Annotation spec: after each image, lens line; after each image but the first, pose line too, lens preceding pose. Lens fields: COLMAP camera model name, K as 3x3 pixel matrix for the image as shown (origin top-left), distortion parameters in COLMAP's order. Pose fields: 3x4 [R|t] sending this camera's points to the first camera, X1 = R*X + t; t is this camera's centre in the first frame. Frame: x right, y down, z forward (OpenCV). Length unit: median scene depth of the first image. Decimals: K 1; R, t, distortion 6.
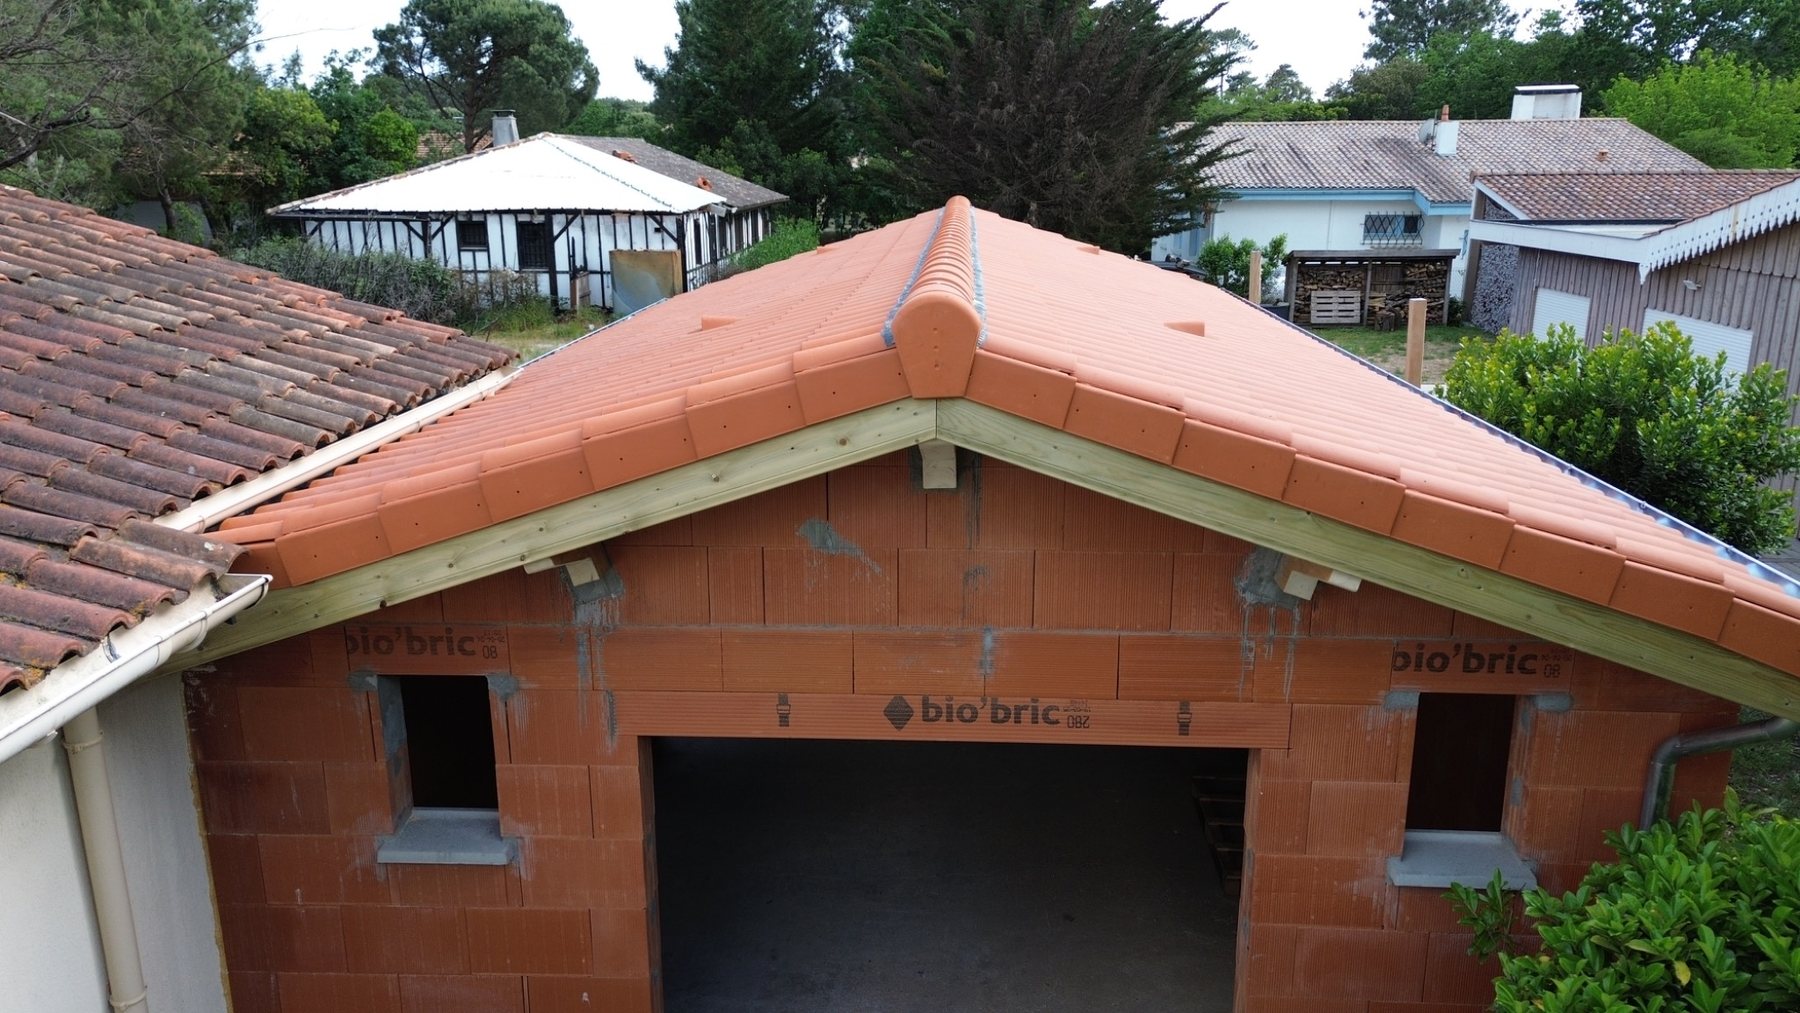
lens RADIAL K [[1302.1, 0, 900.0], [0, 1302.1, 506.5], [0, 0, 1]] dist [0.001972, -0.005388]
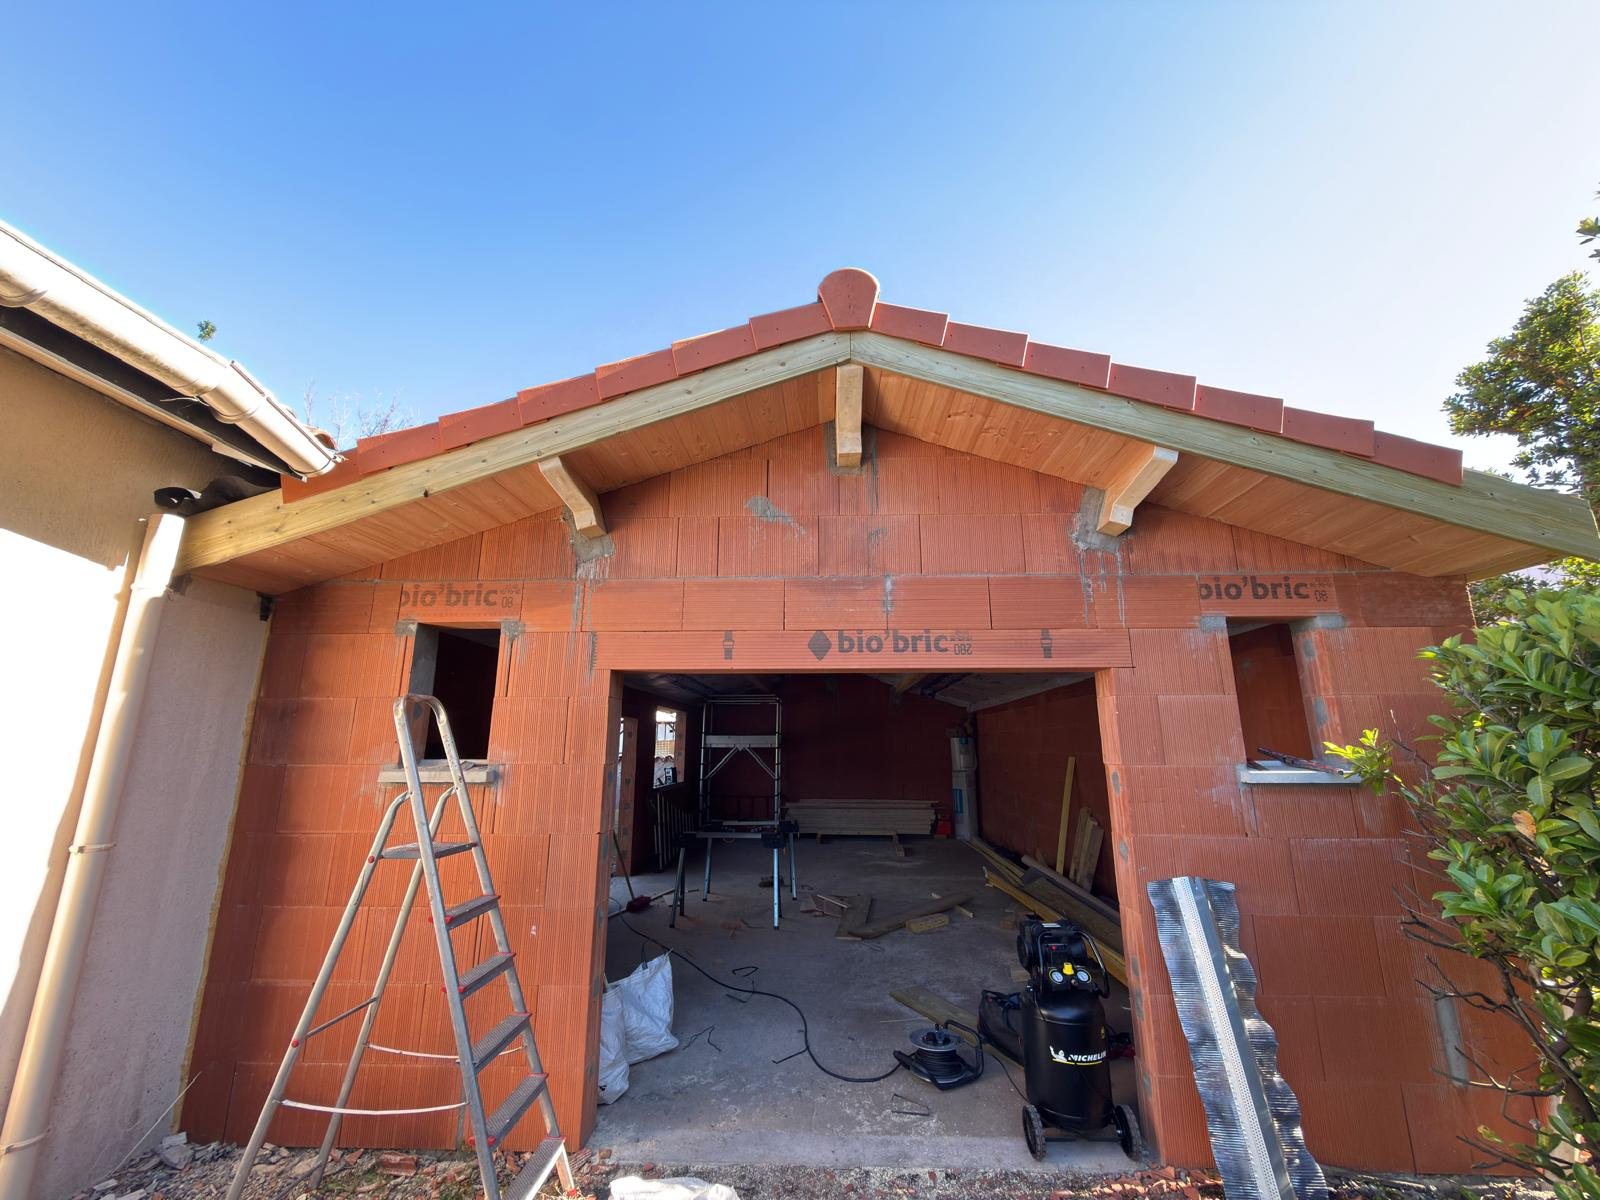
lens RADIAL K [[643.1, 0, 800.0], [0, 643.1, 600.0], [0, 0, 1]] dist [-0.020824, 0.000133]
pose [[0.999940, 0.003928, 0.010218, -0.027465], [0.001257, 0.886072, -0.463545, 0.418401], [-0.010875, 0.463530, 0.886014, 0.438249]]
